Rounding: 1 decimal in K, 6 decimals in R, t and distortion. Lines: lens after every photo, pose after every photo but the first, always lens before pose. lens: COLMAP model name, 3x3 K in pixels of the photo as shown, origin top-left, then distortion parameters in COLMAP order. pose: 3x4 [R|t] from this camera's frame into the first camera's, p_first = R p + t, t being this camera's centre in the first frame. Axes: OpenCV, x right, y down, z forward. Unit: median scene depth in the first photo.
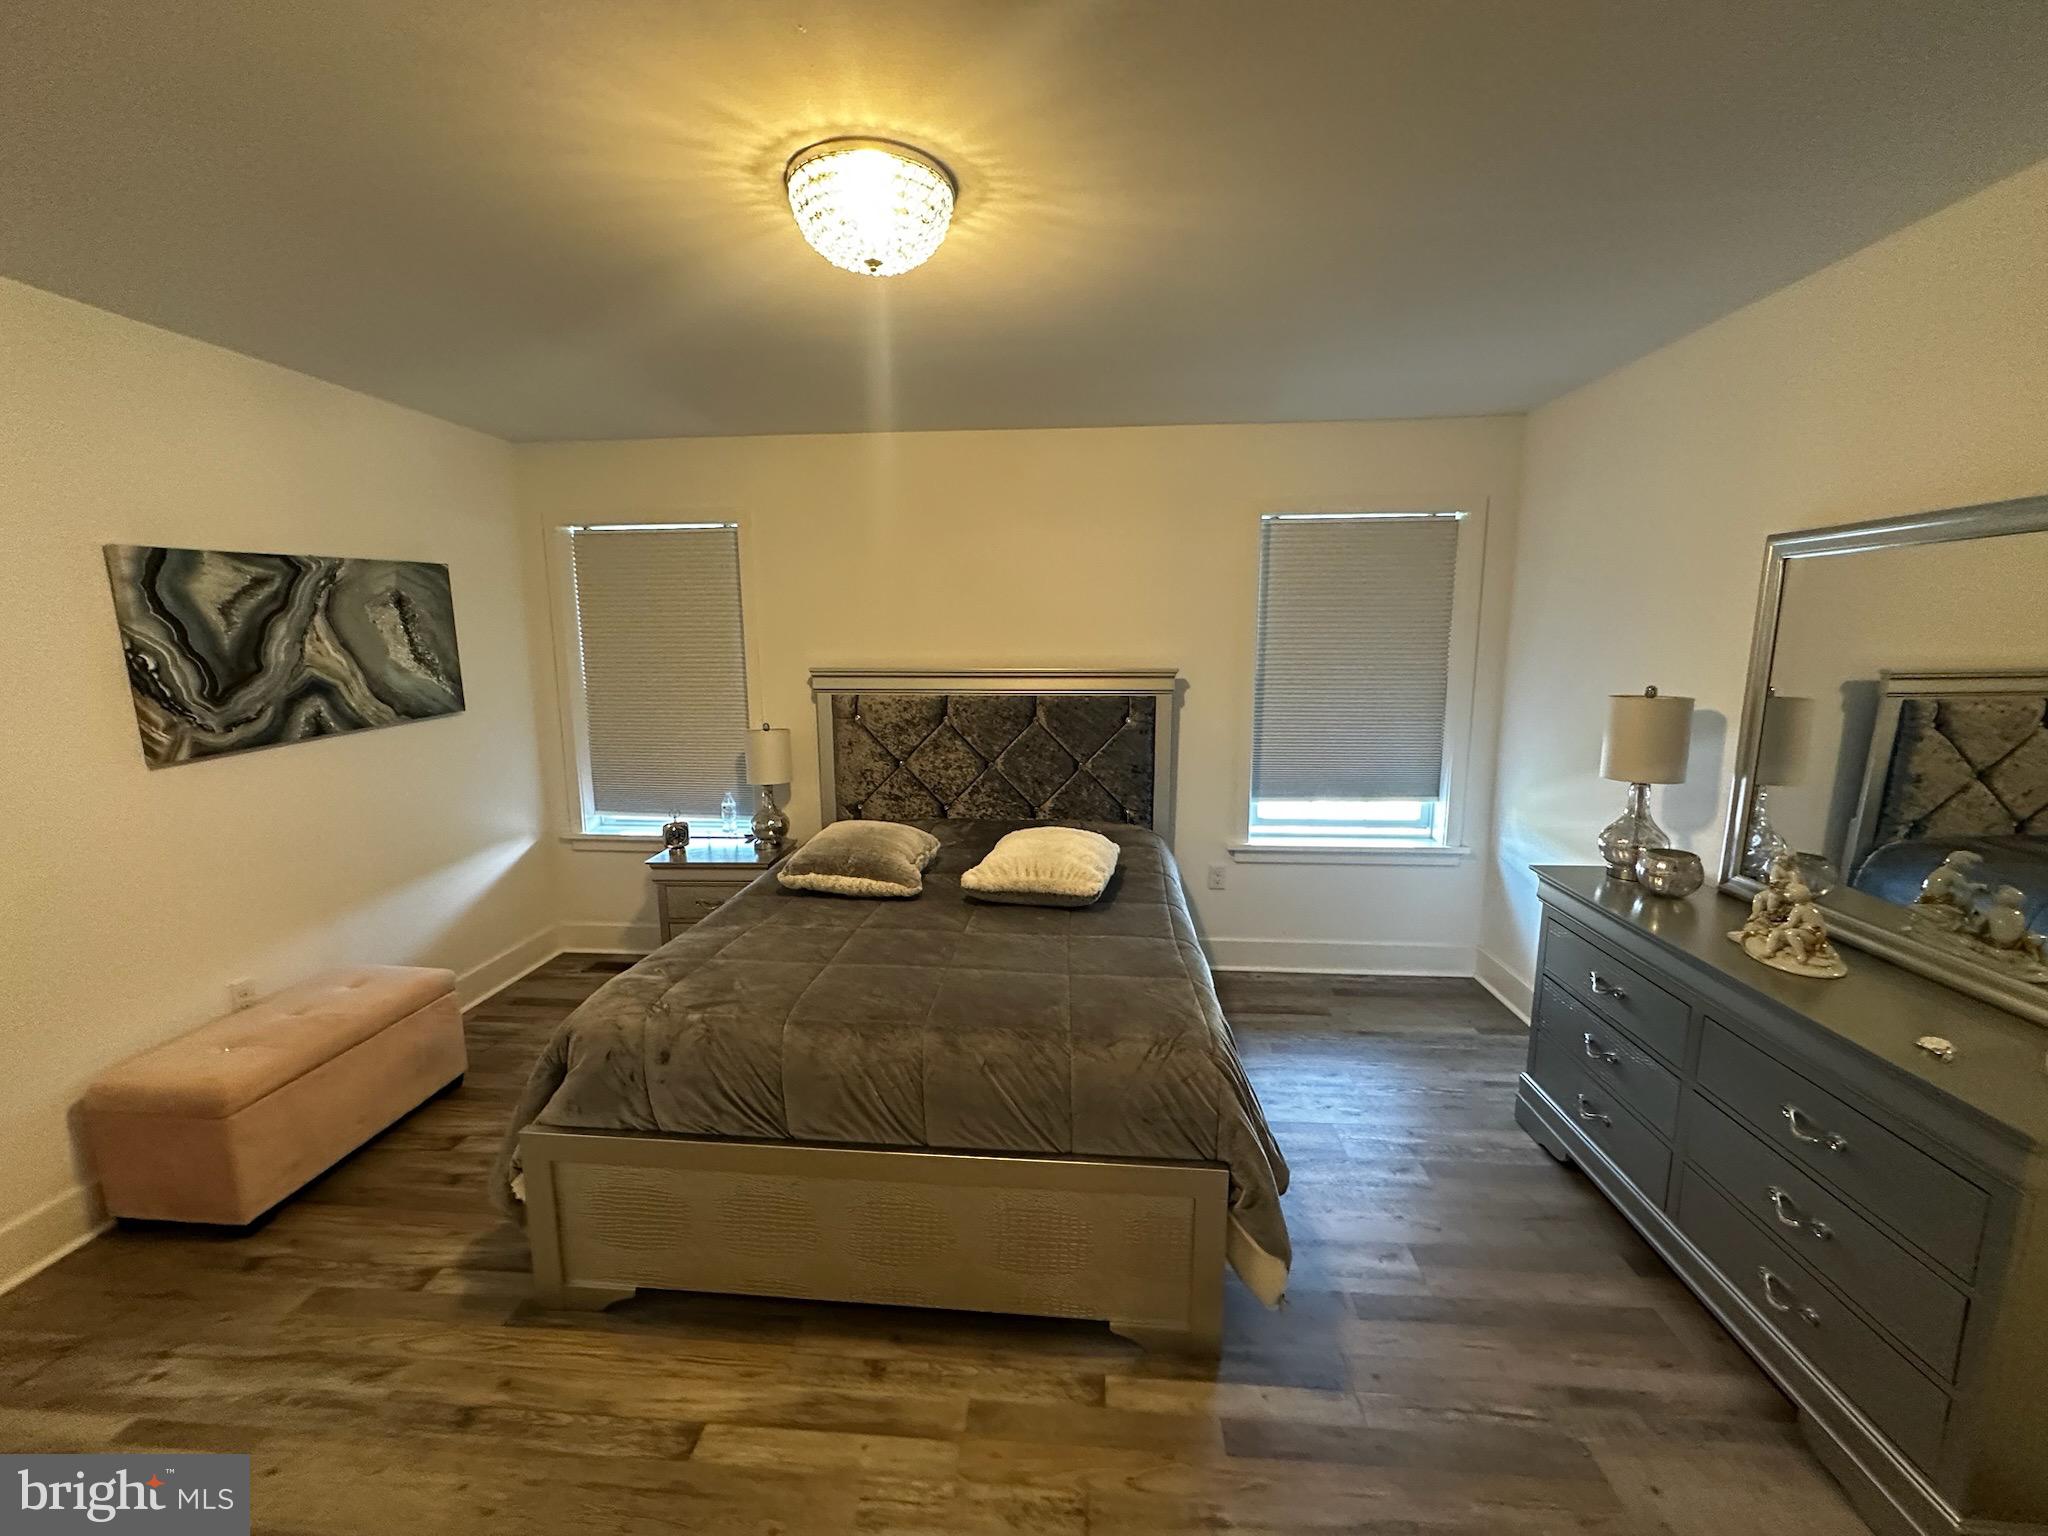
lens RADIAL K [[835.9, 0, 1015.3], [0, 835.9, 769.5], [0, 0, 1]] dist [-0.001418, 0.000231]
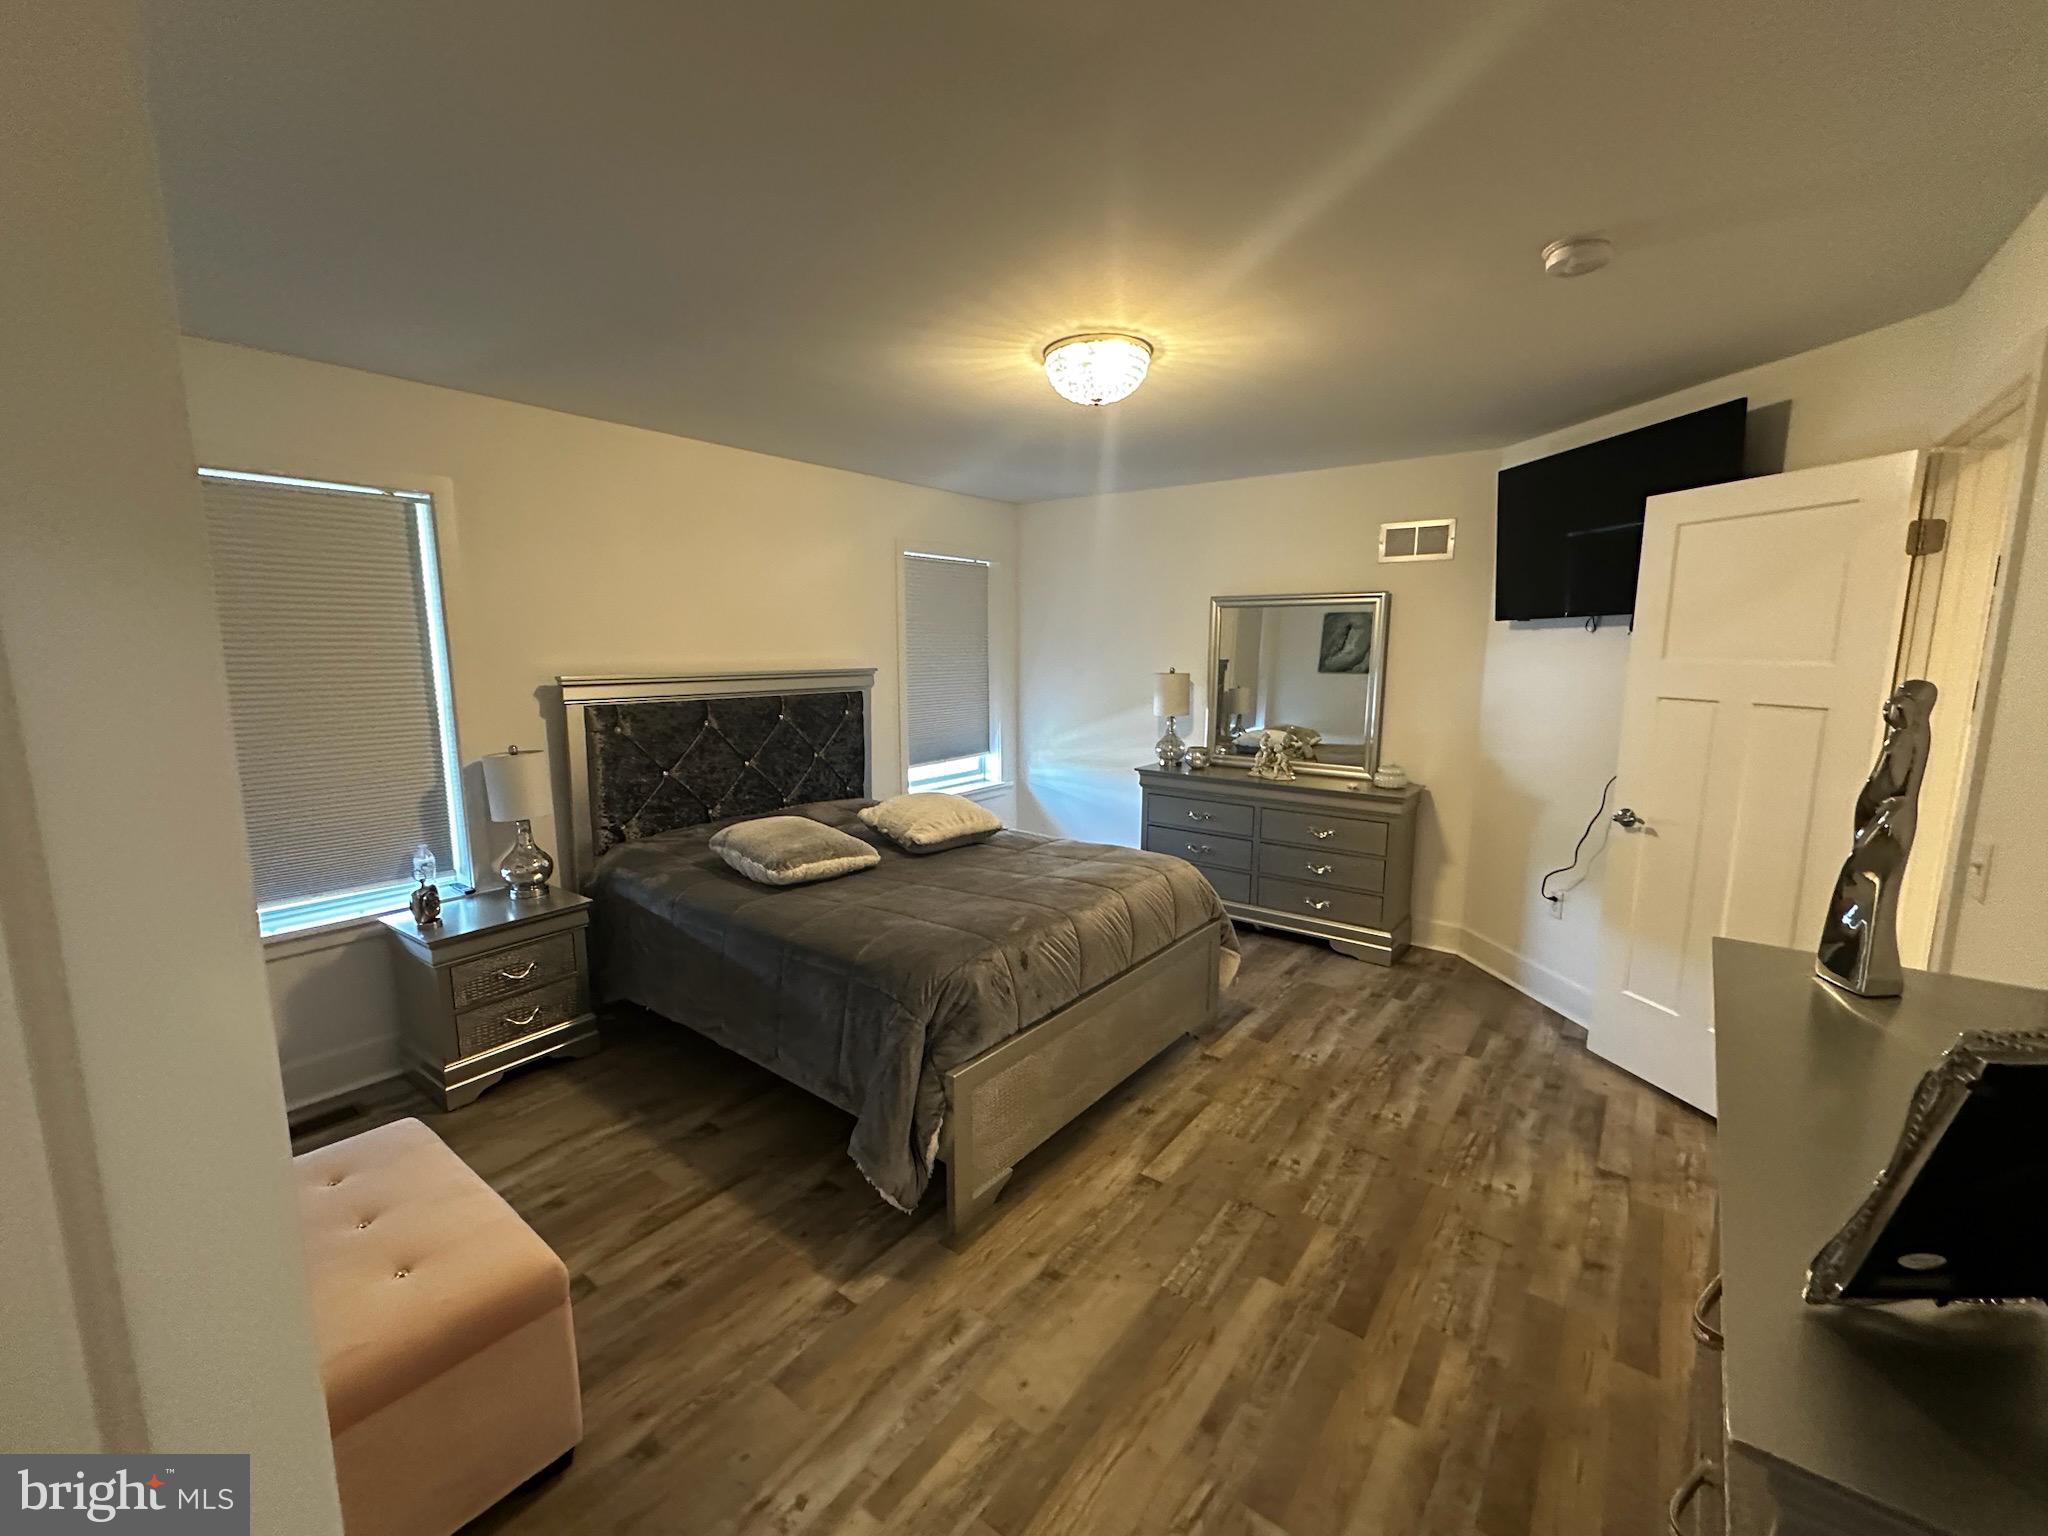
lens RADIAL K [[835.9, 0, 1020.8], [0, 835.9, 768.0], [0, 0, 1]] dist [-0.001418, 0.000231]
pose [[0.544620, -0.118208, 0.830310, -1.133027], [0.130220, 0.989930, 0.055518, -0.021405], [-0.828511, 0.077887, 0.554529, 0.213295]]
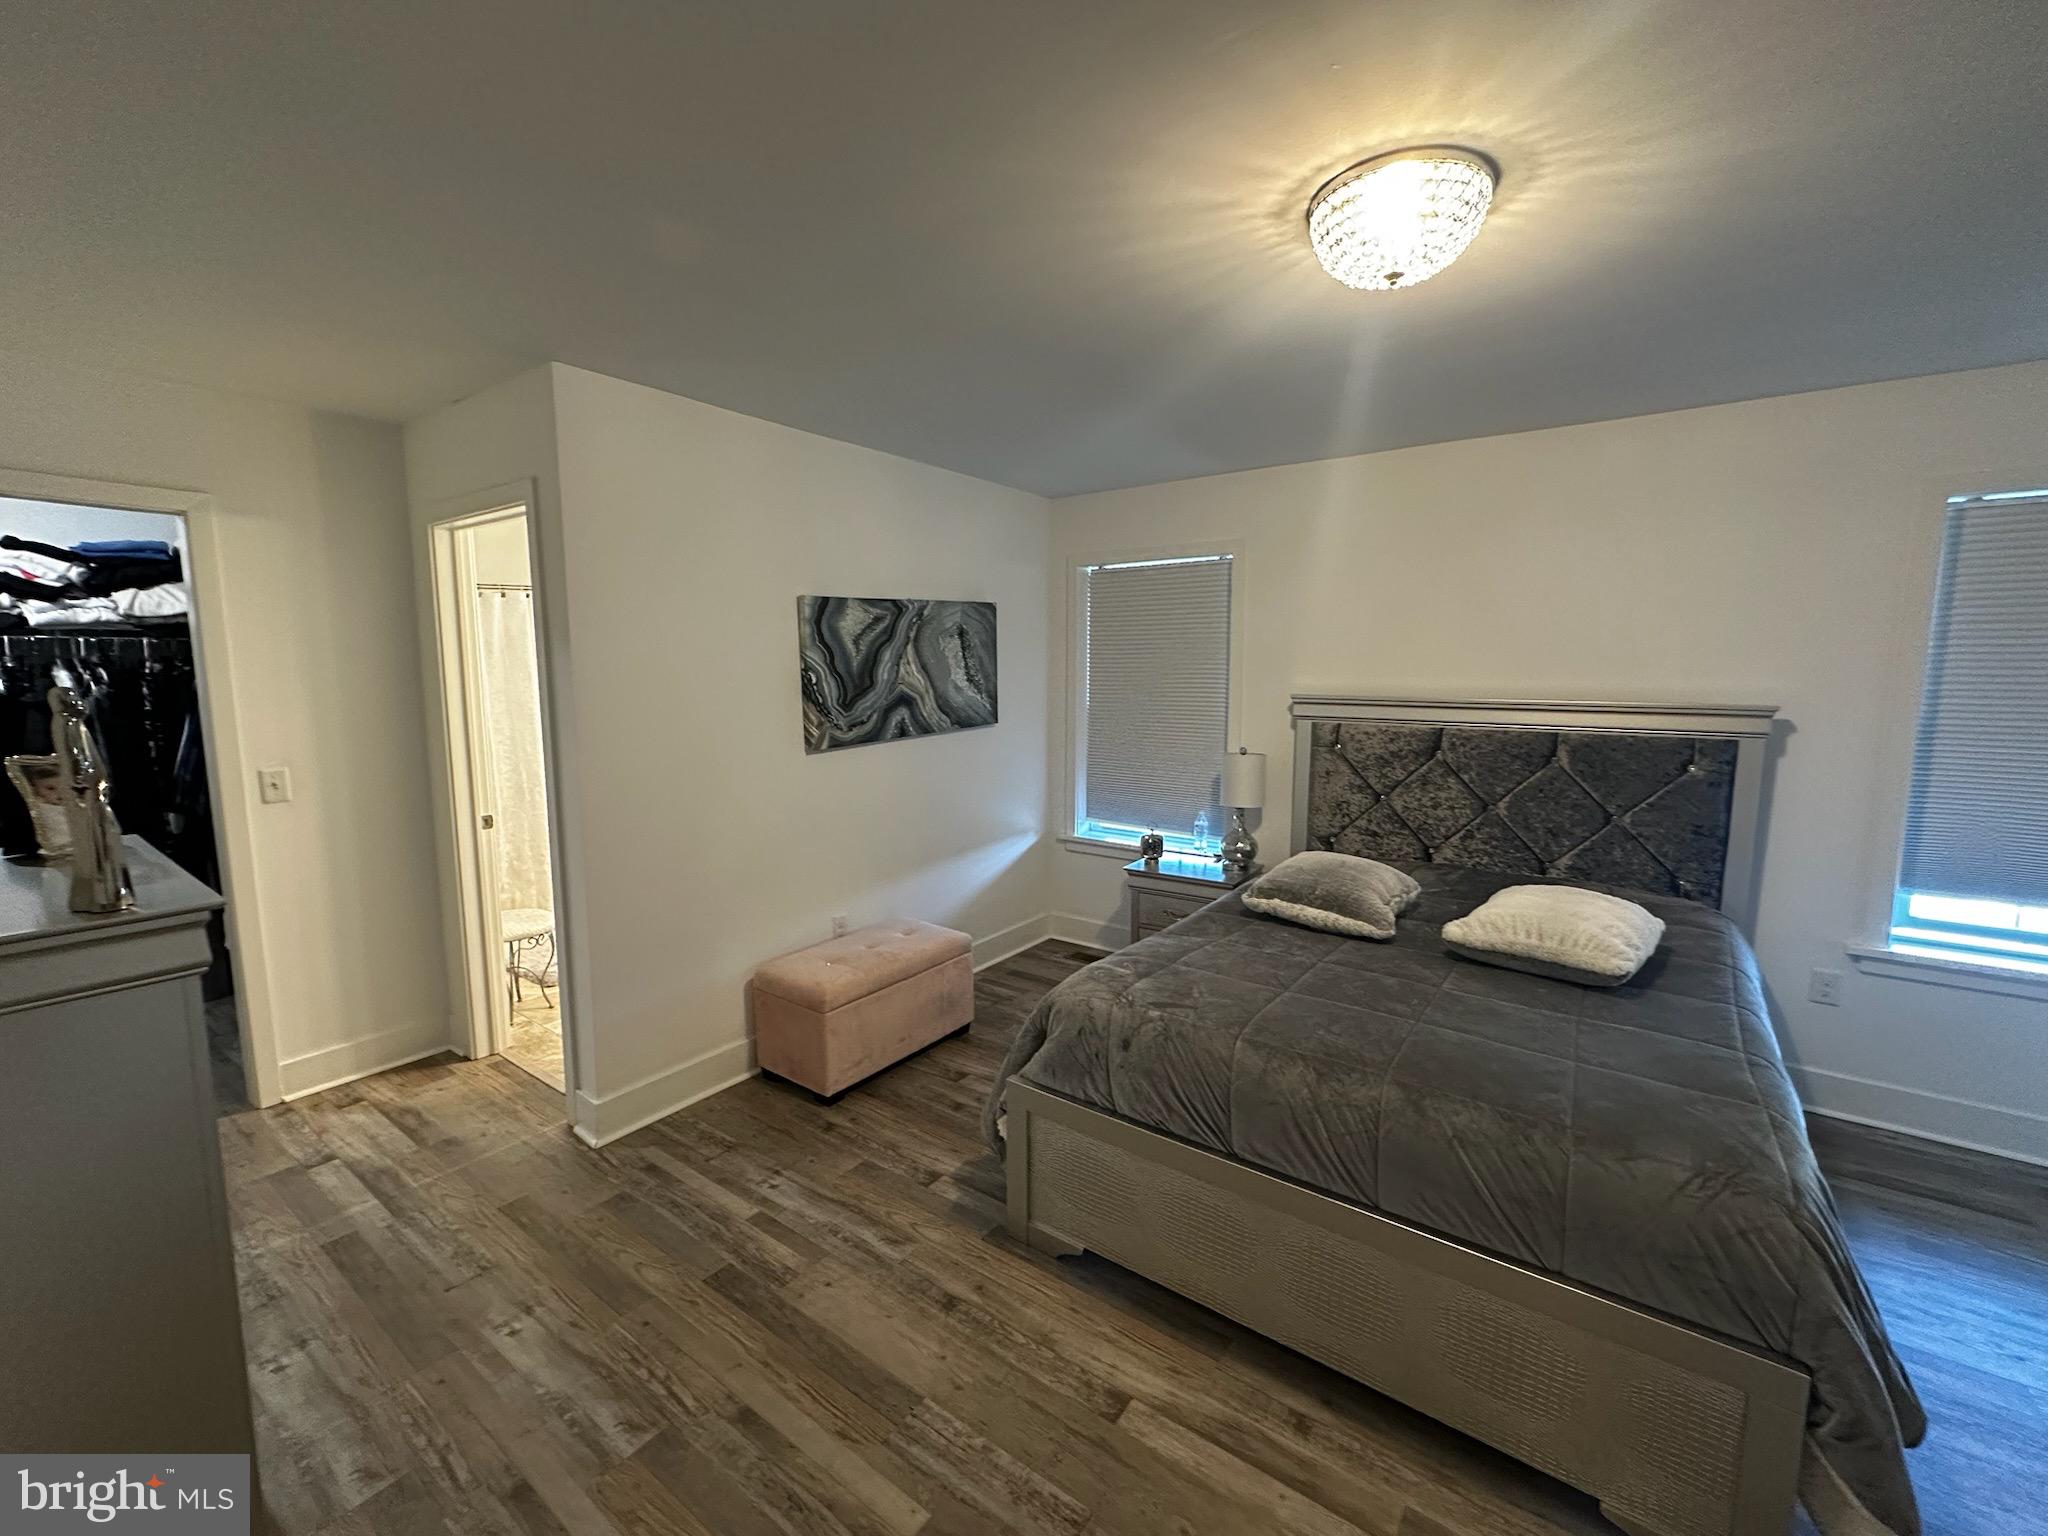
lens RADIAL K [[835.9, 0, 1028.5], [0, 835.9, 768.7], [0, 0, 1]] dist [-0.001418, 0.000231]
pose [[0.855810, 0.068778, -0.512698, 0.003246], [-0.087275, 0.996111, -0.012056, 0.009559], [0.509875, 0.055063, 0.858485, -0.013783]]
